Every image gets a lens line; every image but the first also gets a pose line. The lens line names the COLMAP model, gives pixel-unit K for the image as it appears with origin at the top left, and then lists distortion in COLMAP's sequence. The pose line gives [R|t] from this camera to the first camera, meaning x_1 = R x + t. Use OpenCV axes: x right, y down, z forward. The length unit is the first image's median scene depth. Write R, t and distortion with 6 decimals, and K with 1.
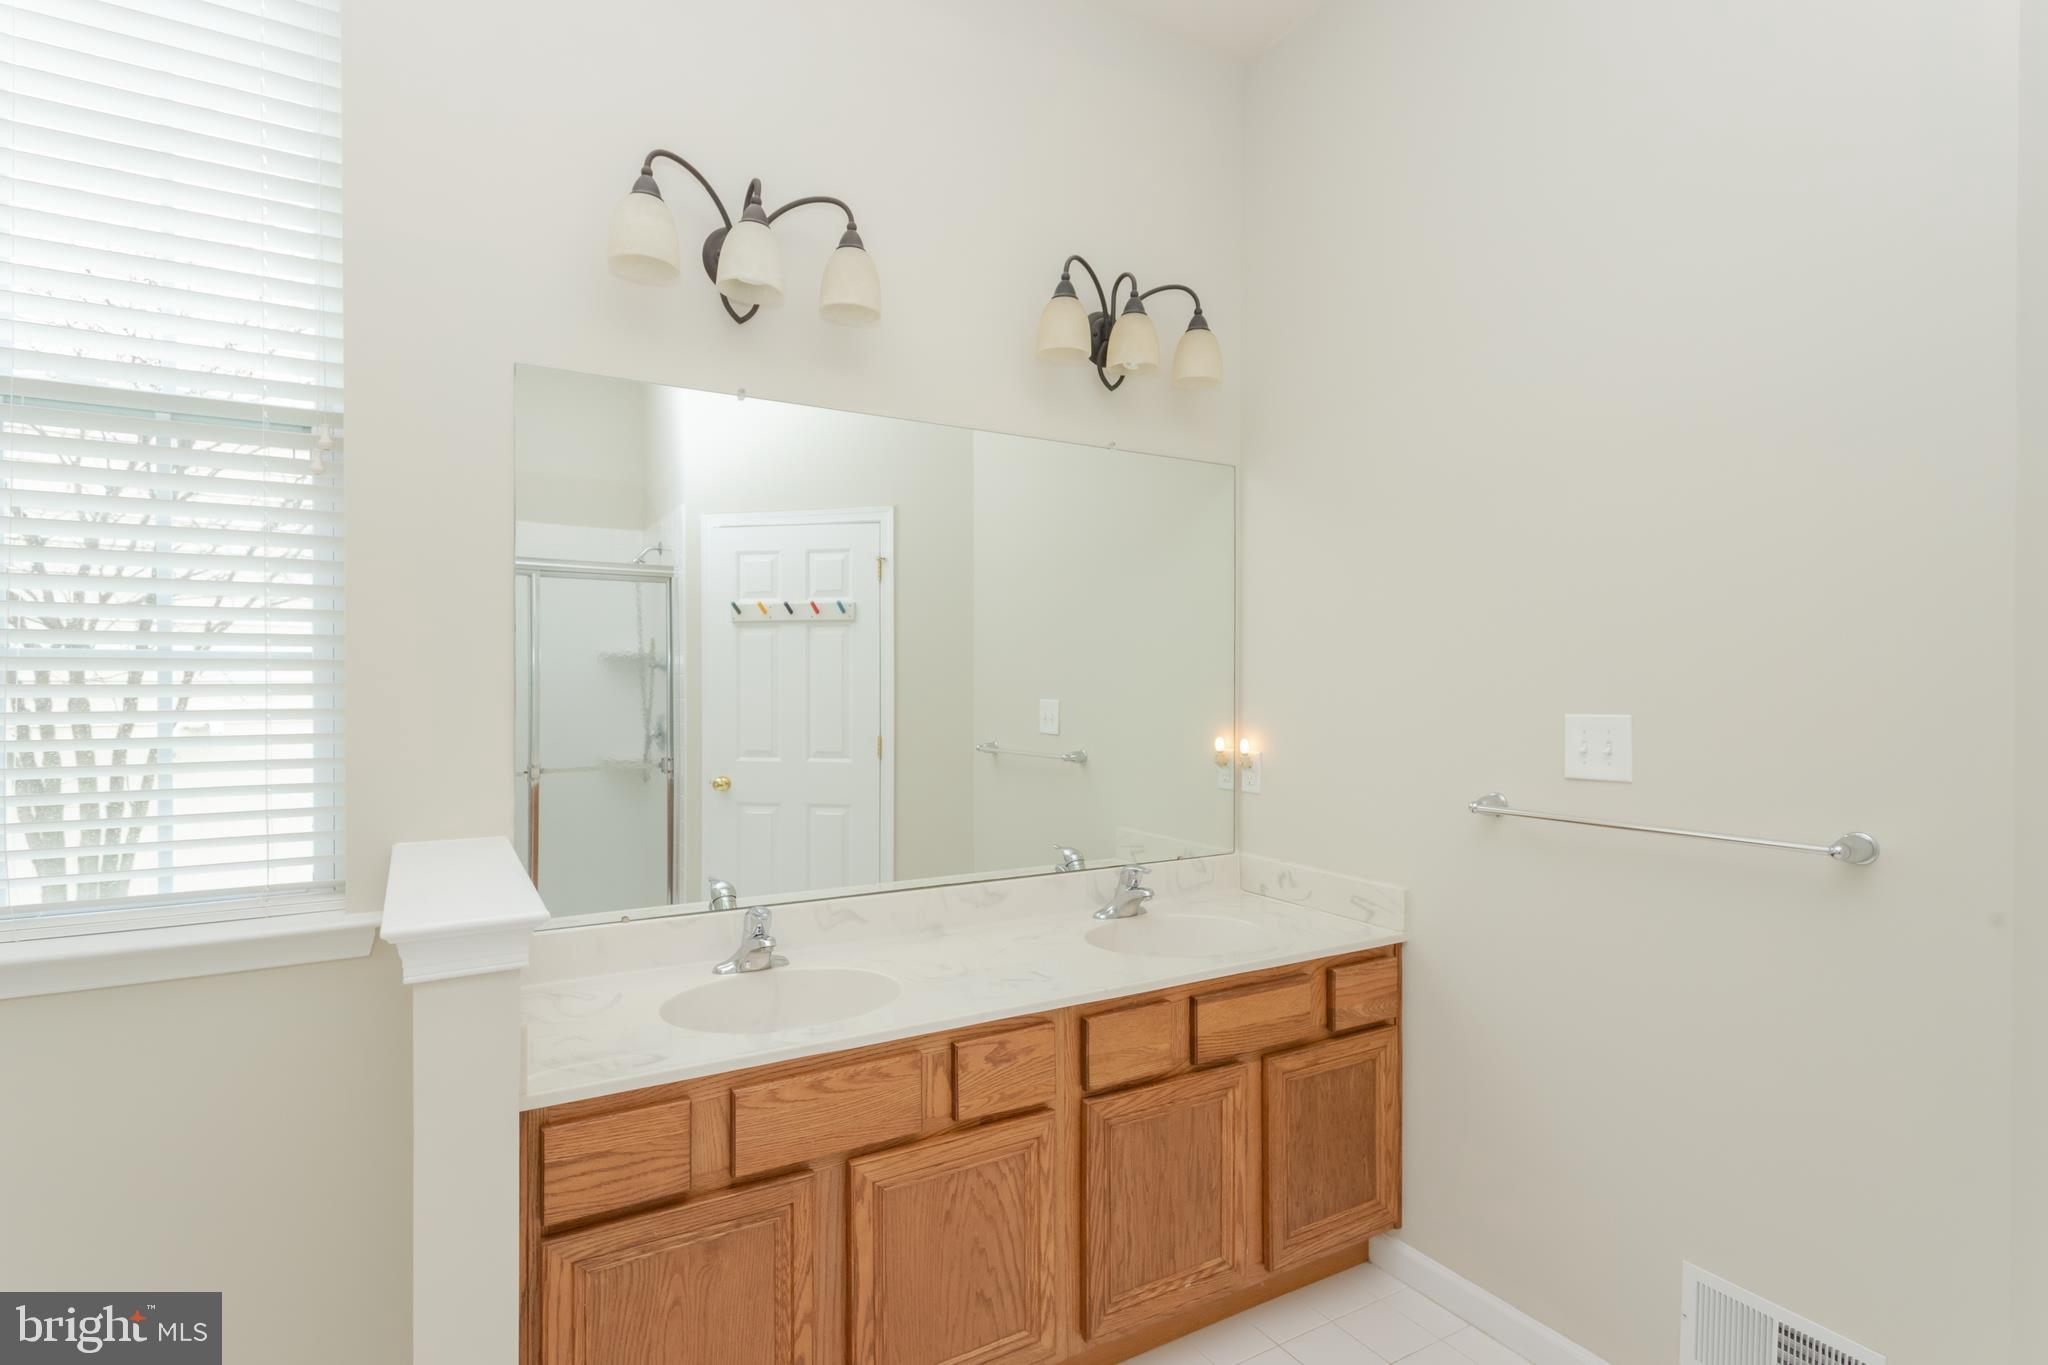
lens RADIAL K [[994.6, 0, 1011.2], [0, 994.6, 686.6], [0, 0, 1]] dist [0.009294, 0.000974]
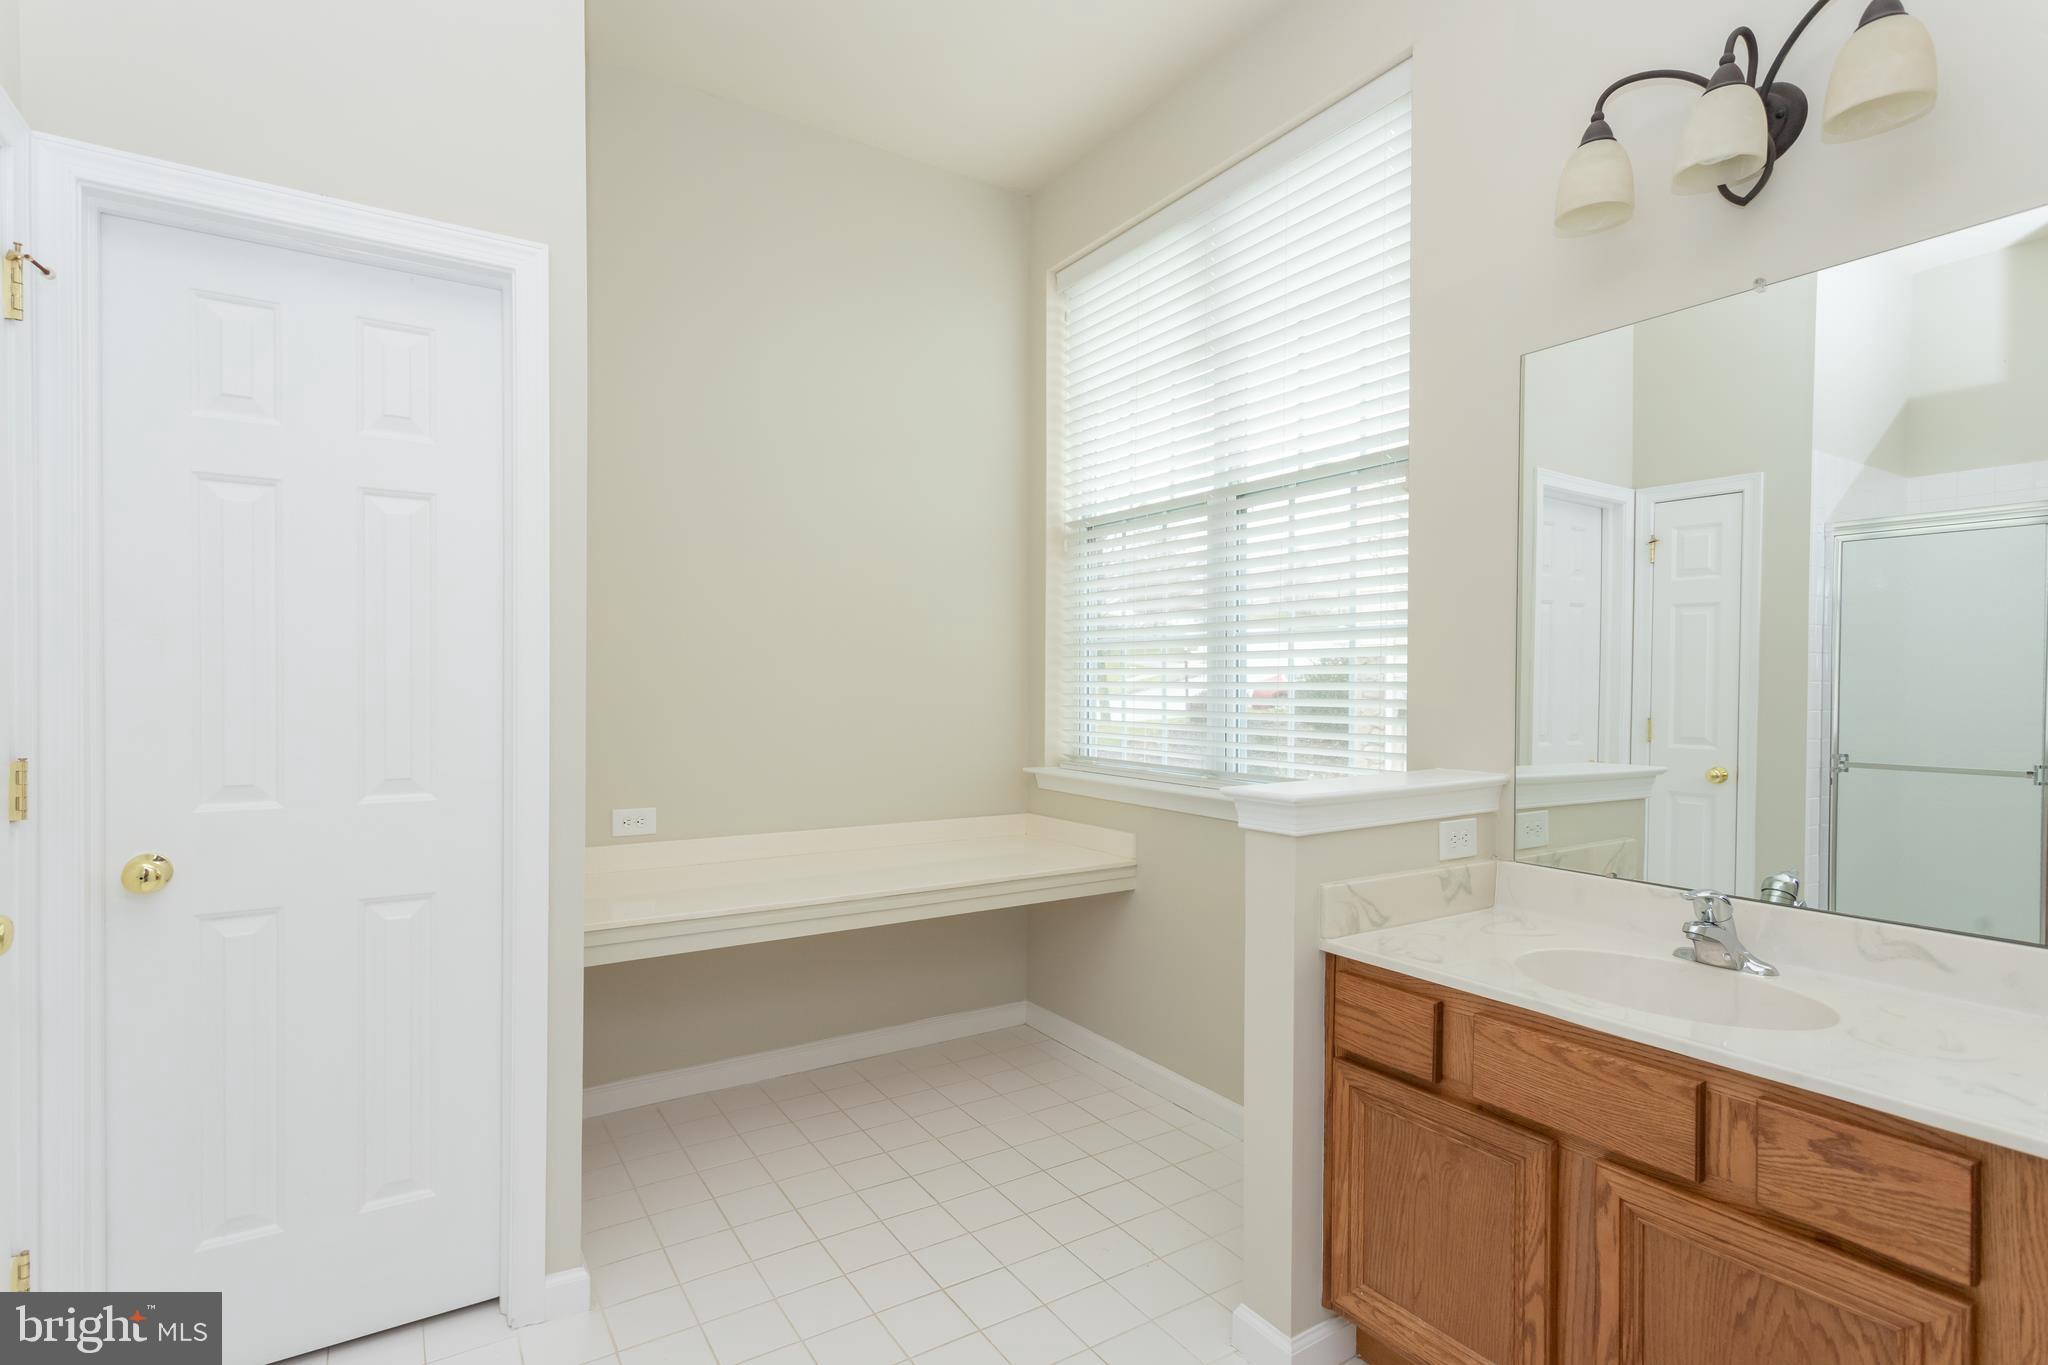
lens RADIAL K [[994.6, 0, 1011.2], [0, 994.6, 686.6], [0, 0, 1]] dist [0.009294, 0.000974]
pose [[0.051998, 0.001514, -0.998646, 0.702696], [-0.009893, 0.999951, 0.001001, 0.063493], [0.998598, 0.009827, 0.052011, 0.436720]]
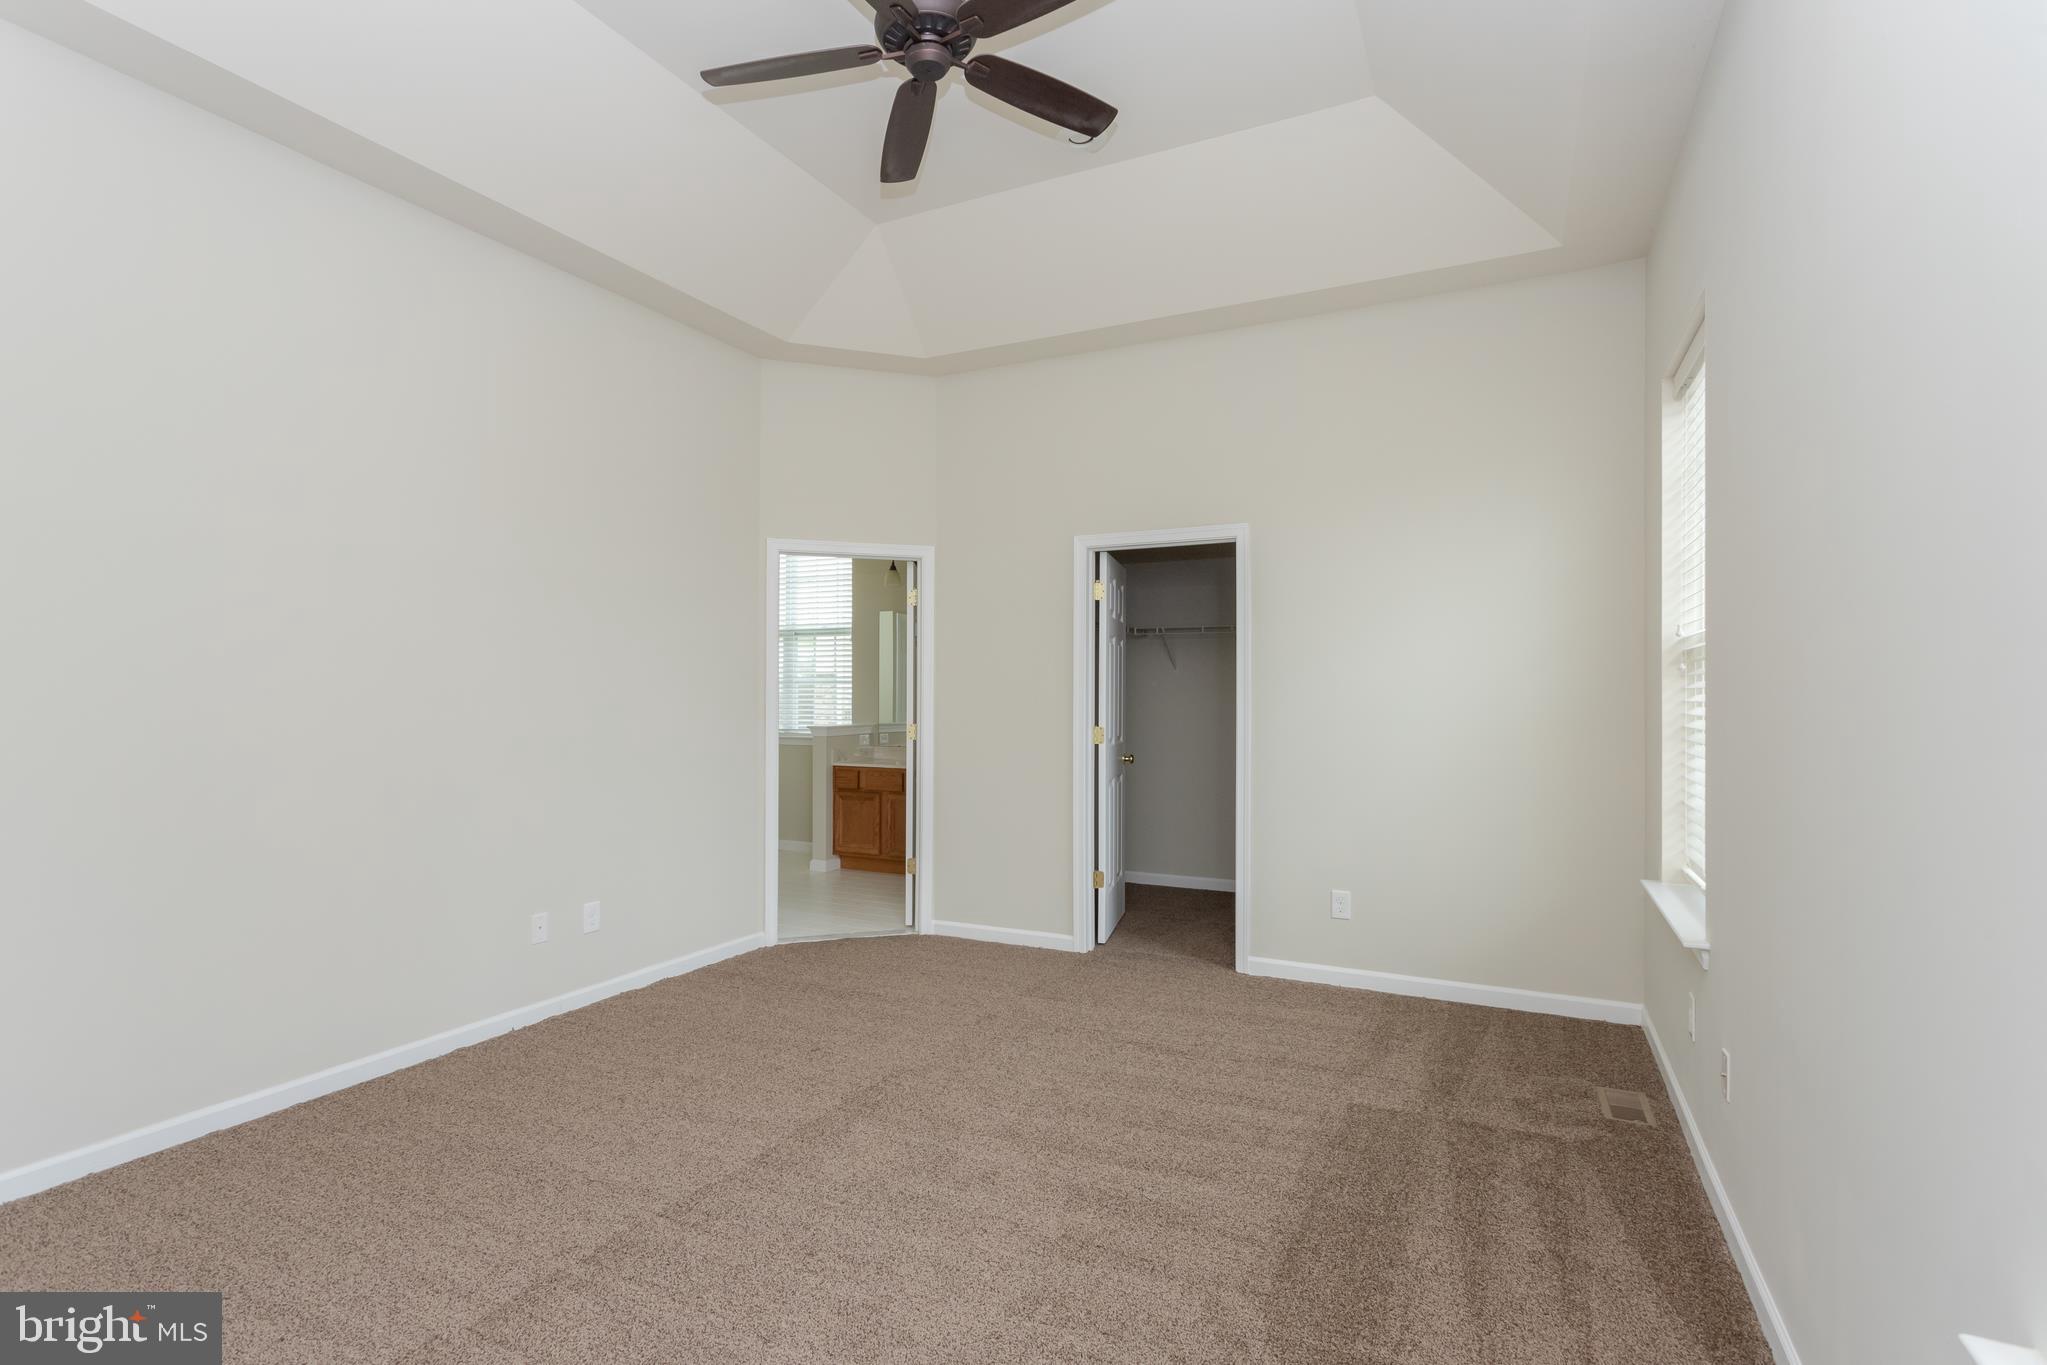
lens RADIAL K [[994.1, 0, 1010.7], [0, 994.1, 686.6], [0, 0, 1]] dist [0.009294, 0.000974]
pose [[0.552803, -0.005953, -0.833291, 3.898975], [-0.002542, 0.999958, -0.008830, 0.035871], [0.833308, 0.006999, 0.552764, -1.015576]]
